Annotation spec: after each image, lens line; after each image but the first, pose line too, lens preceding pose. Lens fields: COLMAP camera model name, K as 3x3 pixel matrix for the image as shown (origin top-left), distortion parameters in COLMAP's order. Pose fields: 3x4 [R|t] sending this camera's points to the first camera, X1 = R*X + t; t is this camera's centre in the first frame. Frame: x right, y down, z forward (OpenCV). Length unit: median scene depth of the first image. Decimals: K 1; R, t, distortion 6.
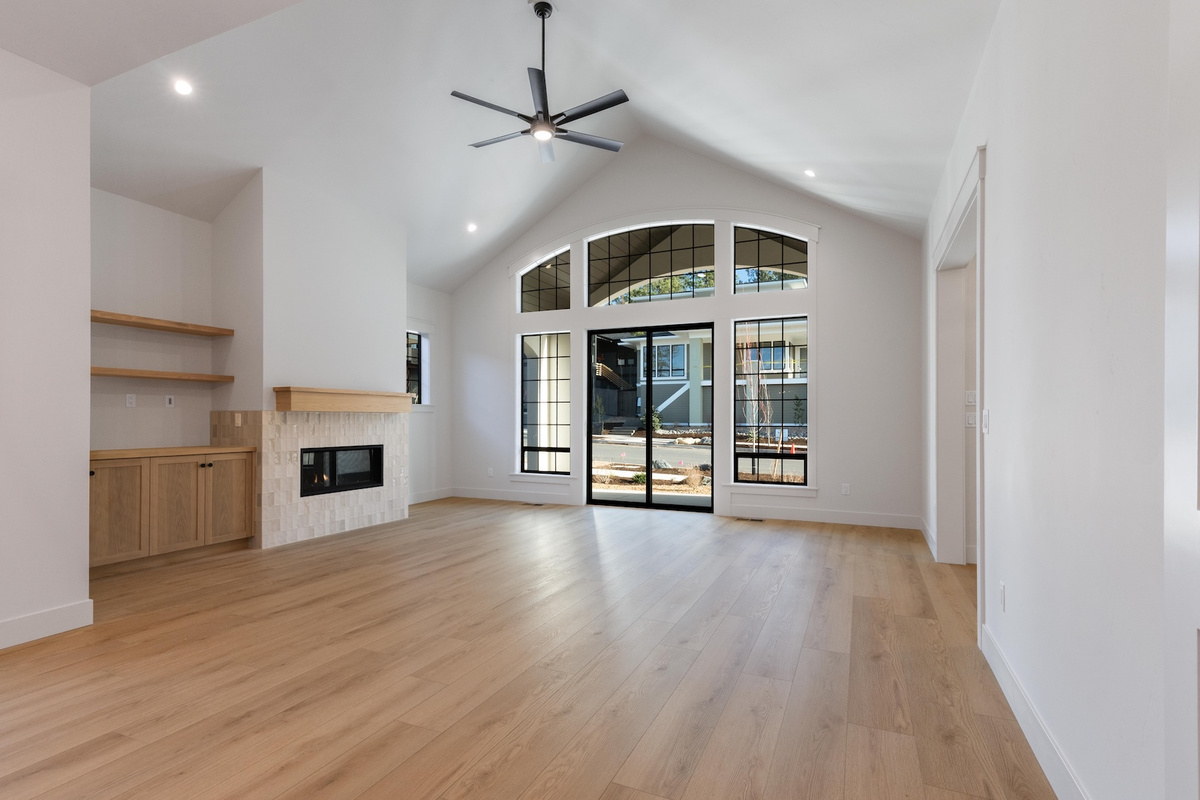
lens RADIAL K [[587.9, 0, 591.6], [0, 587.9, 420.2], [0, 0, 1]] dist [0.011518, 0.000323]
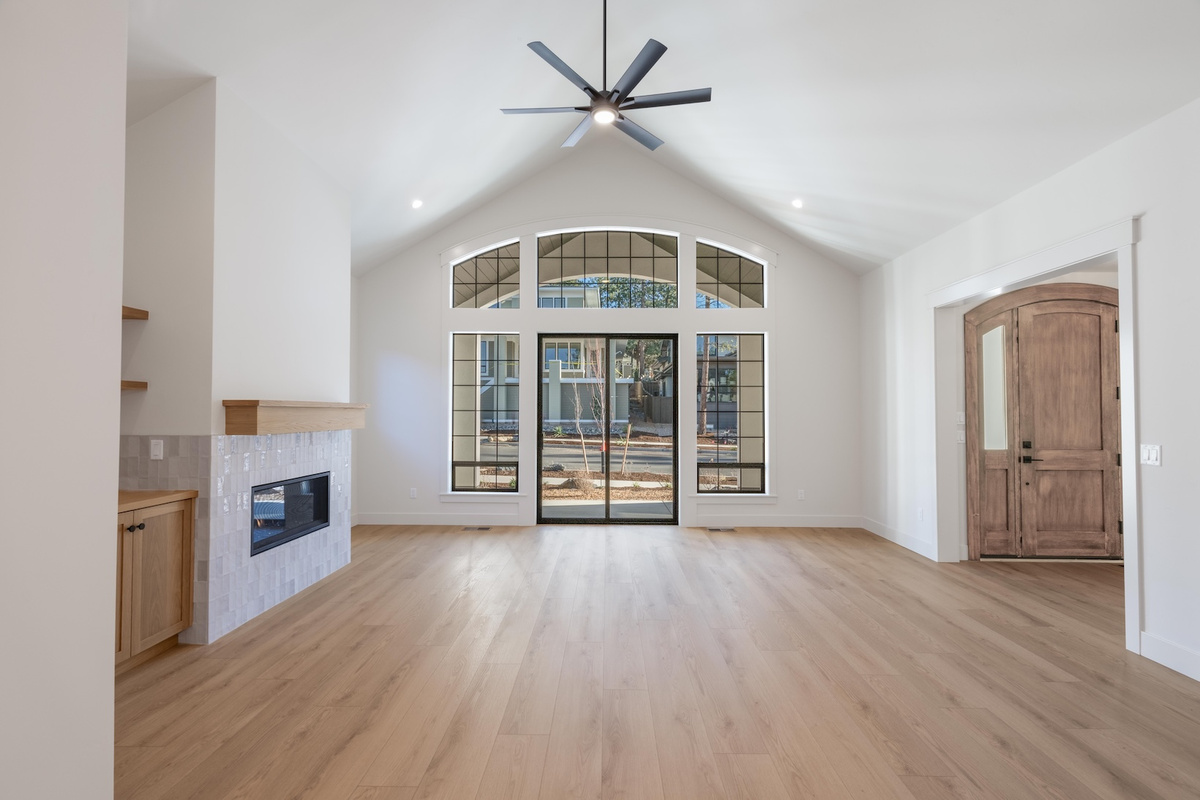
lens RADIAL K [[567.0, 0, 597.6], [0, 567.0, 404.0], [0, 0, 1]] dist [0.001228, 0.000227]
pose [[0.914208, 0.007972, 0.405166, -0.407733], [-0.001346, 0.999861, -0.016638, -0.040957], [-0.405243, 0.014665, 0.914092, 0.228440]]
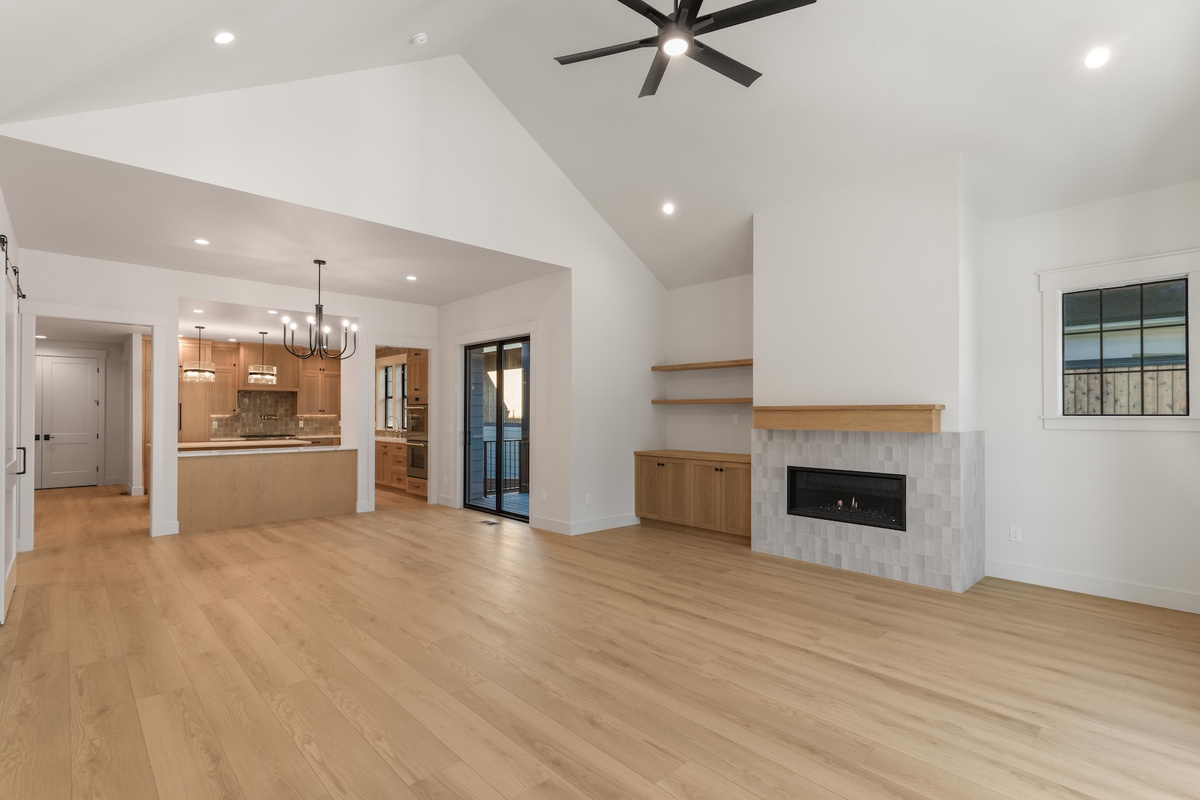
lens RADIAL K [[567.0, 0, 597.6], [0, 567.0, 404.0], [0, 0, 1]] dist [0.001228, 0.000227]
pose [[-0.375529, -0.017983, -0.926636, 0.552208], [-0.004167, 0.999834, -0.017714, -0.041198], [0.926801, -0.002791, -0.375542, 1.106541]]
